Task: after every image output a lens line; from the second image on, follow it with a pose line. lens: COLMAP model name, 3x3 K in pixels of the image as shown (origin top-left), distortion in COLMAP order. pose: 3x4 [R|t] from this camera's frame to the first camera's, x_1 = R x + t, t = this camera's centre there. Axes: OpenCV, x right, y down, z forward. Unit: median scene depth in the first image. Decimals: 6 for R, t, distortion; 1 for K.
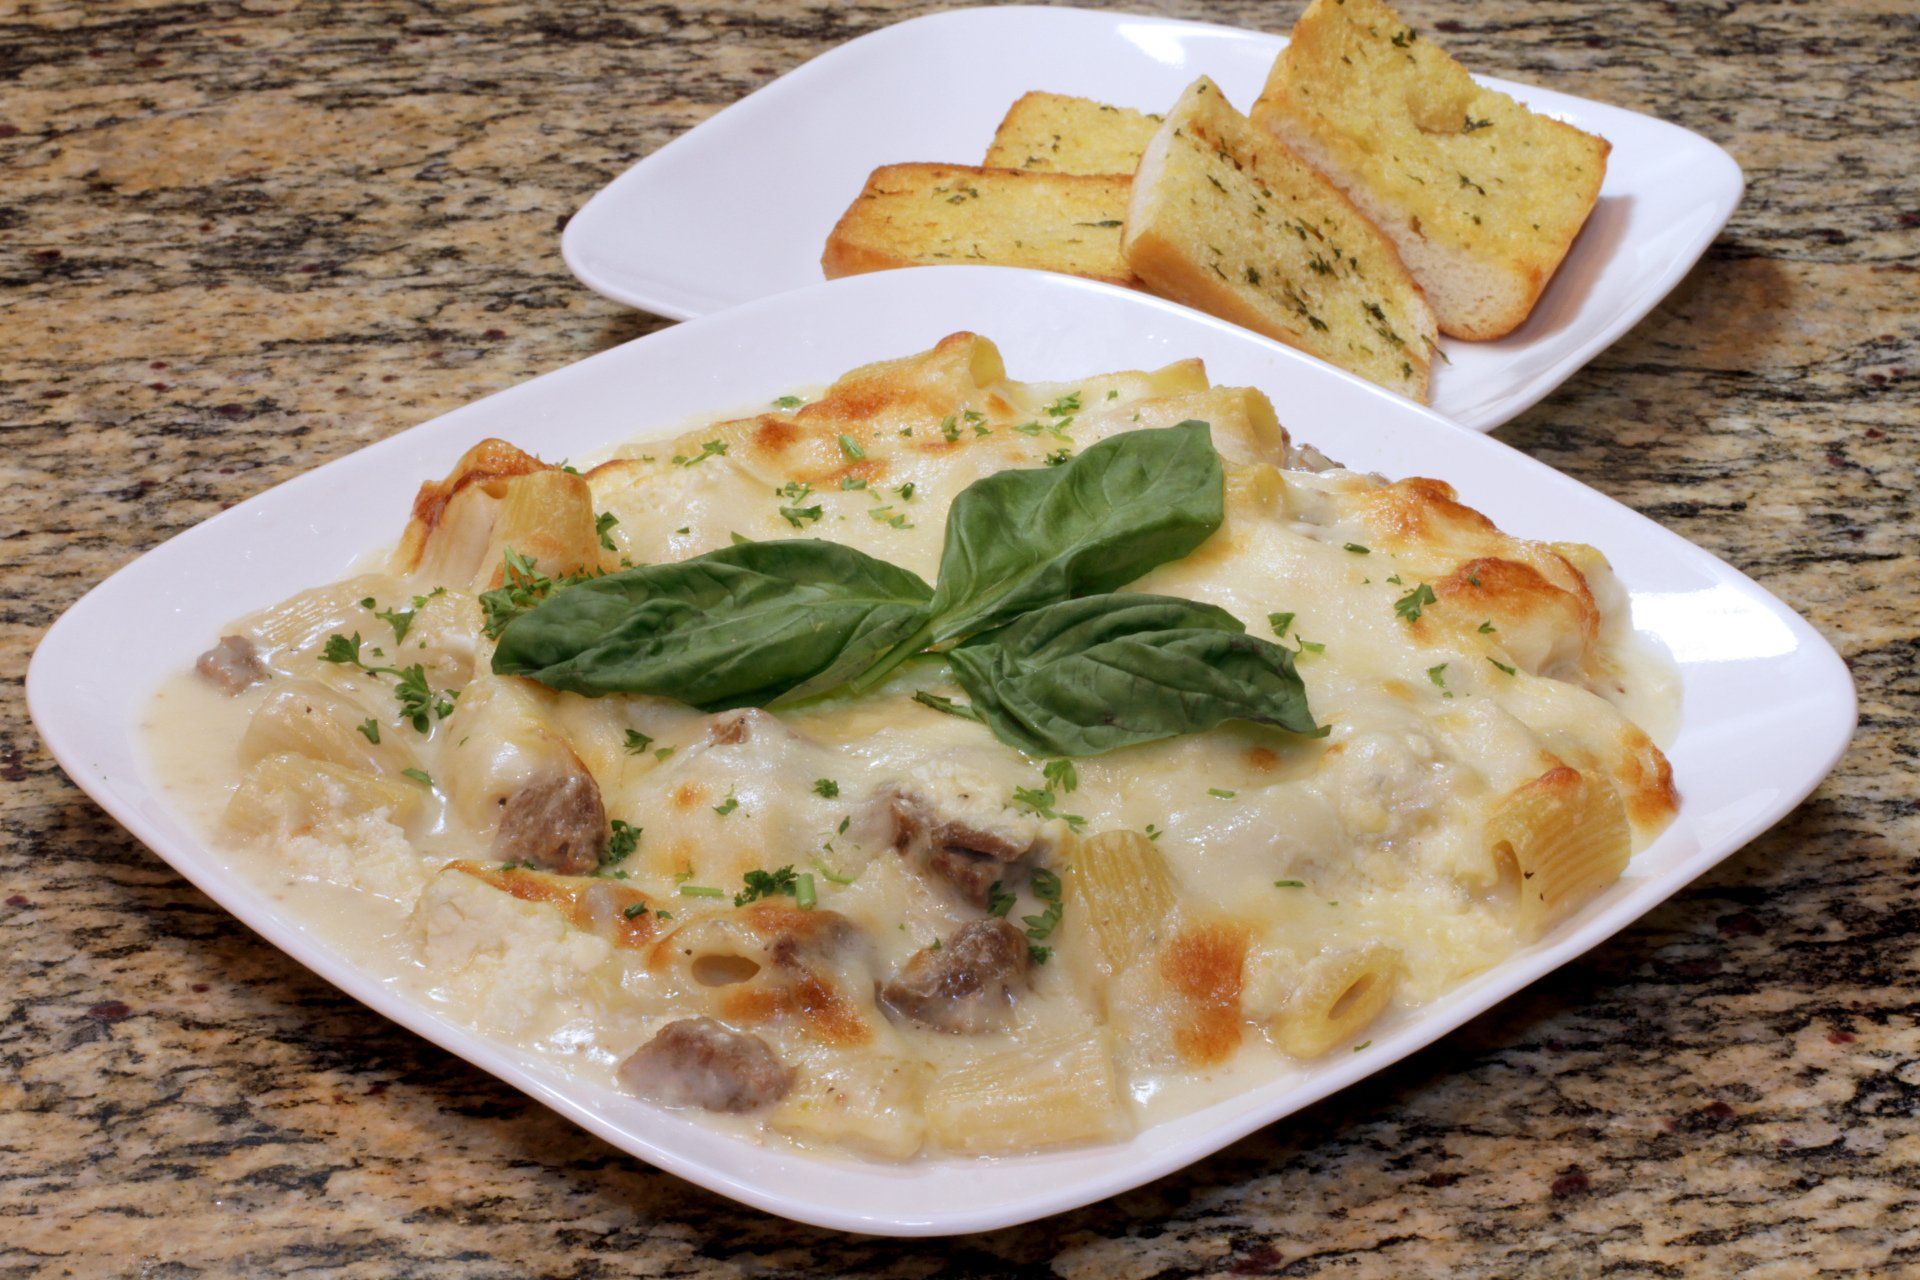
lens RADIAL K [[4822.5, 0, 956.1], [0, 4822.5, 657.5], [0, 0, 1]] dist [-0.165643, 0.000000]
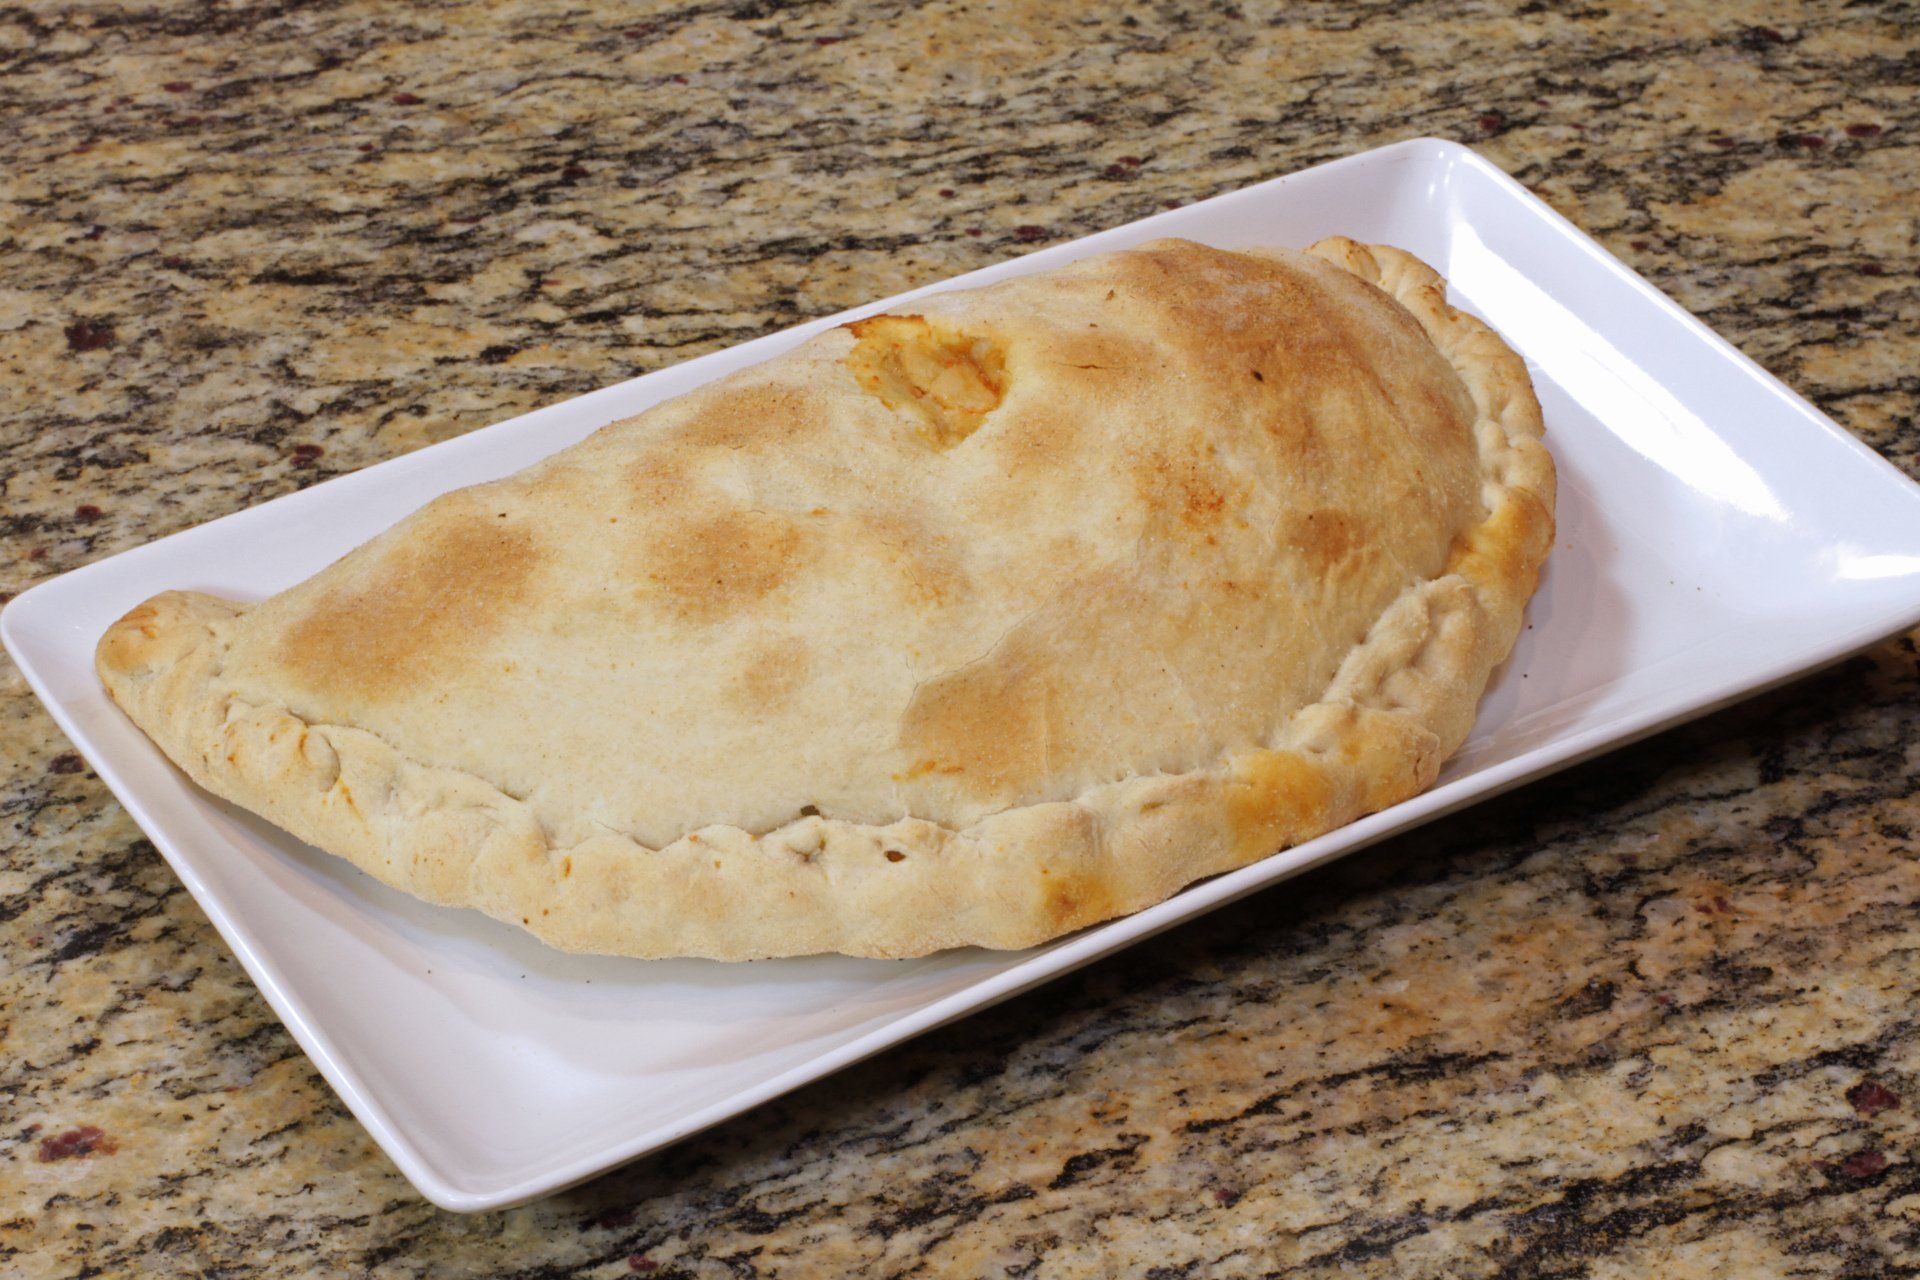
lens RADIAL K [[4822.5, 0, 939.3], [0, 4822.5, 640.4], [0, 0, 1]] dist [-0.165643, 0.000000]
pose [[0.940307, -0.157735, 0.301566, -0.207937], [0.122671, 0.983631, 0.131991, -0.134726], [-0.317449, -0.087118, 0.944265, 0.149659]]
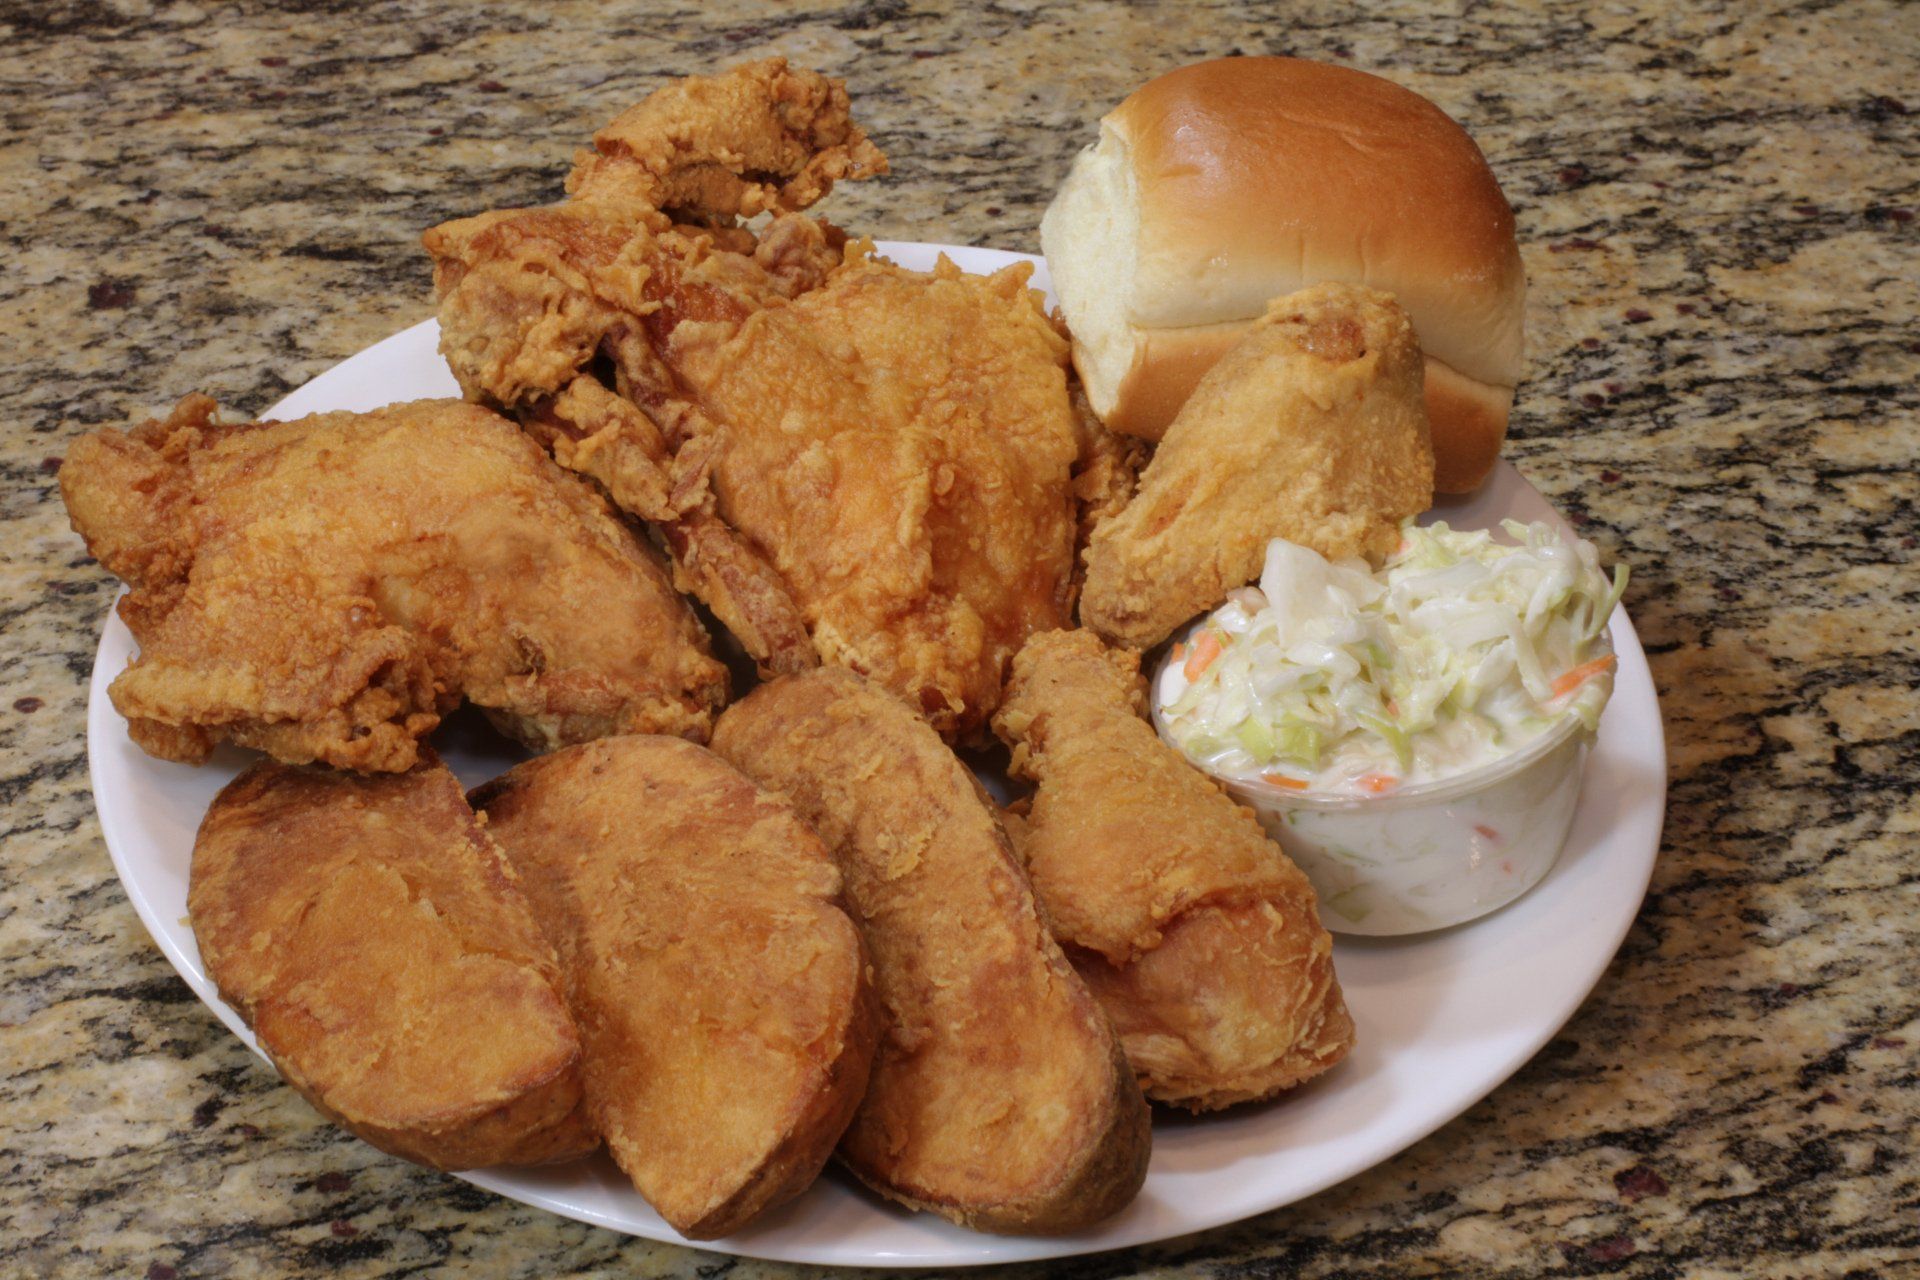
lens RADIAL K [[4822.5, 0, 956.6], [0, 4822.5, 599.3], [0, 0, 1]] dist [-0.165643, 0.000000]
pose [[0.982652, -0.081864, 0.166415, -0.079722], [0.065179, 0.992506, 0.103364, -0.118961], [-0.173630, -0.090724, 0.980623, 0.115725]]
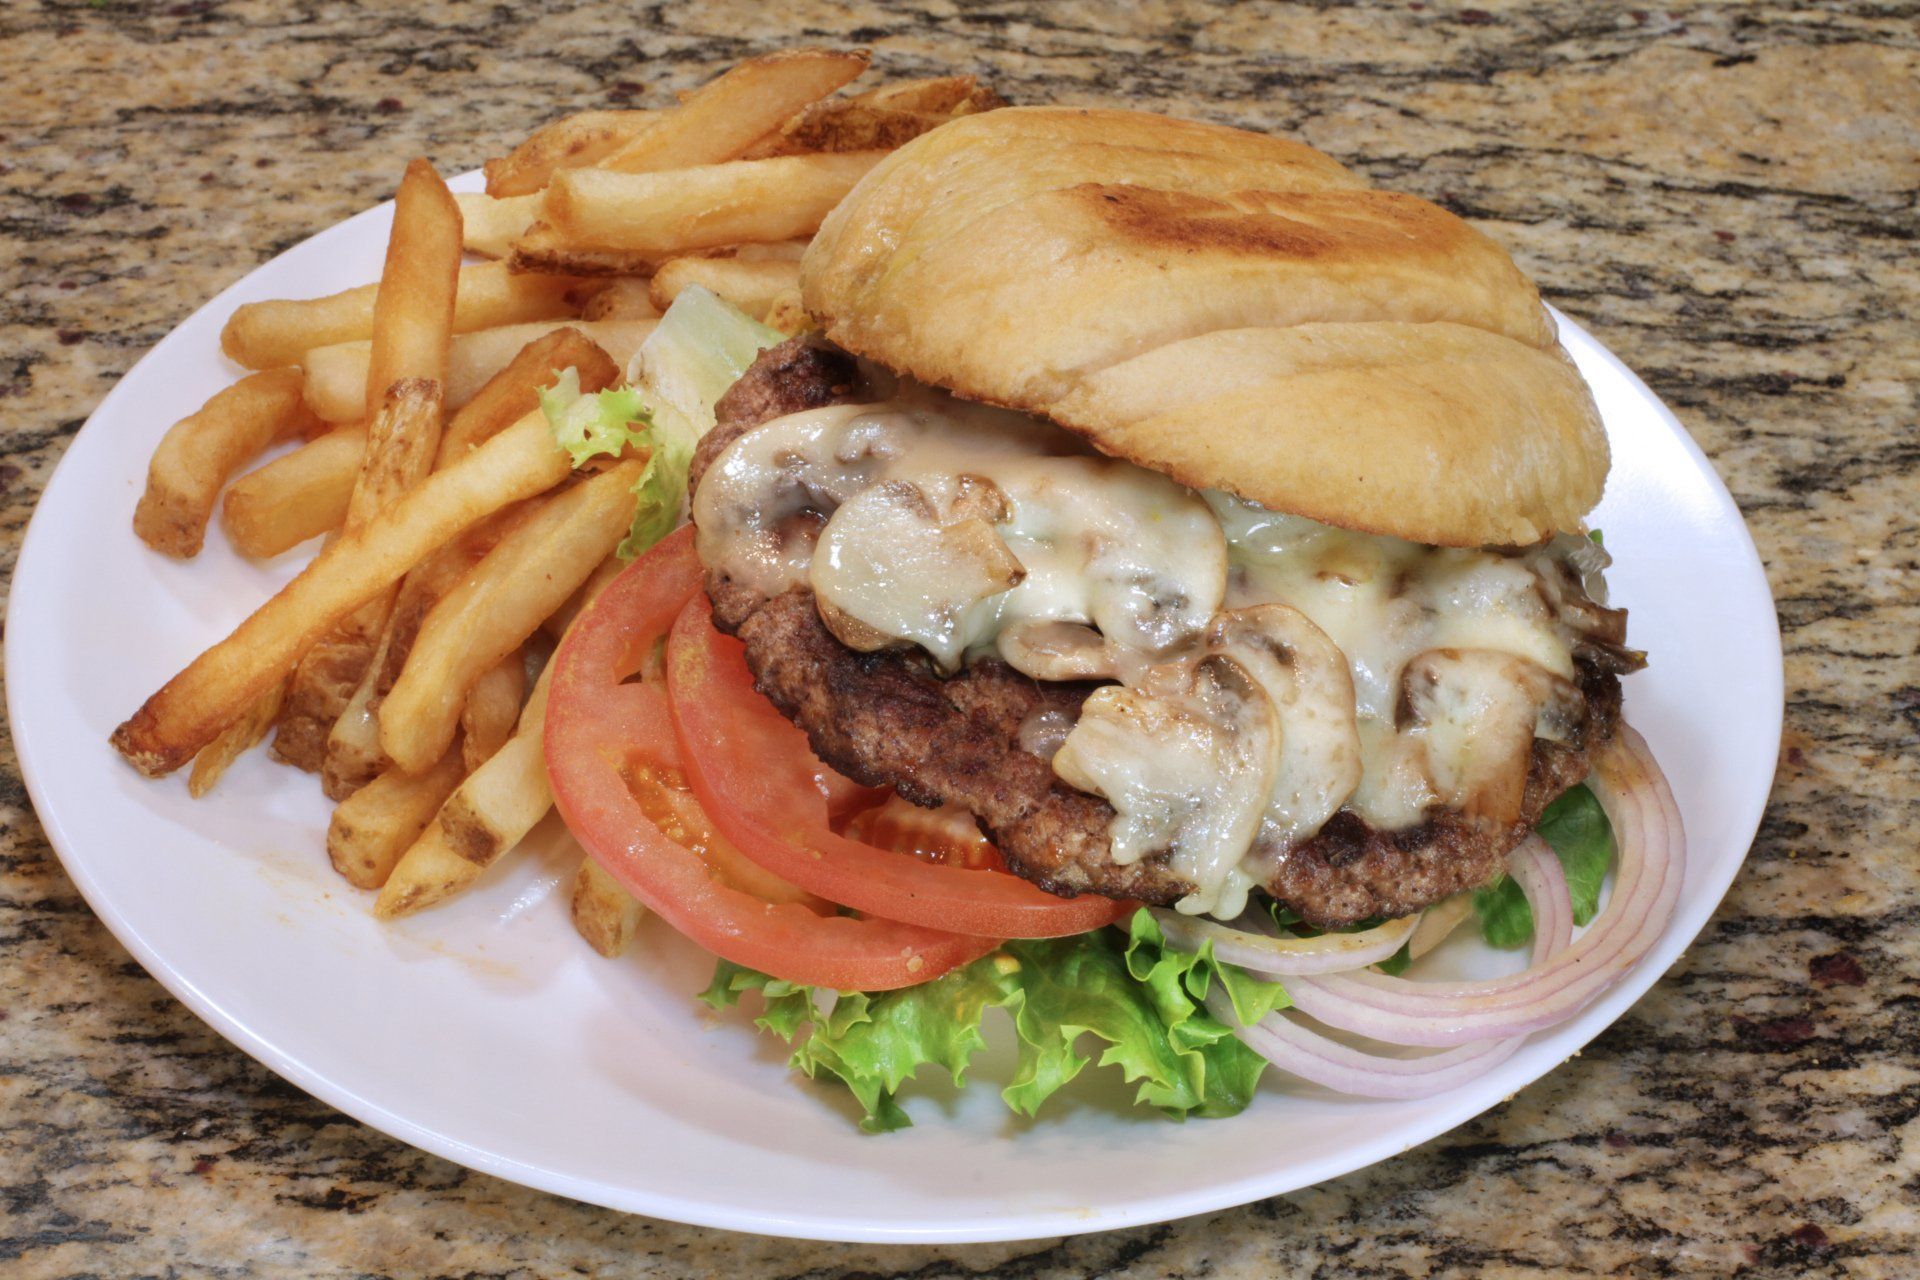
lens RADIAL K [[4822.5, 0, 958.8], [0, 4822.5, 705.0], [0, 0, 1]] dist [-0.165643, 0.000000]
pose [[0.999524, 0.029015, 0.010506, -0.000447], [-0.030119, 0.991380, 0.127510, -0.071519], [-0.006716, -0.127765, 0.991782, 0.134165]]
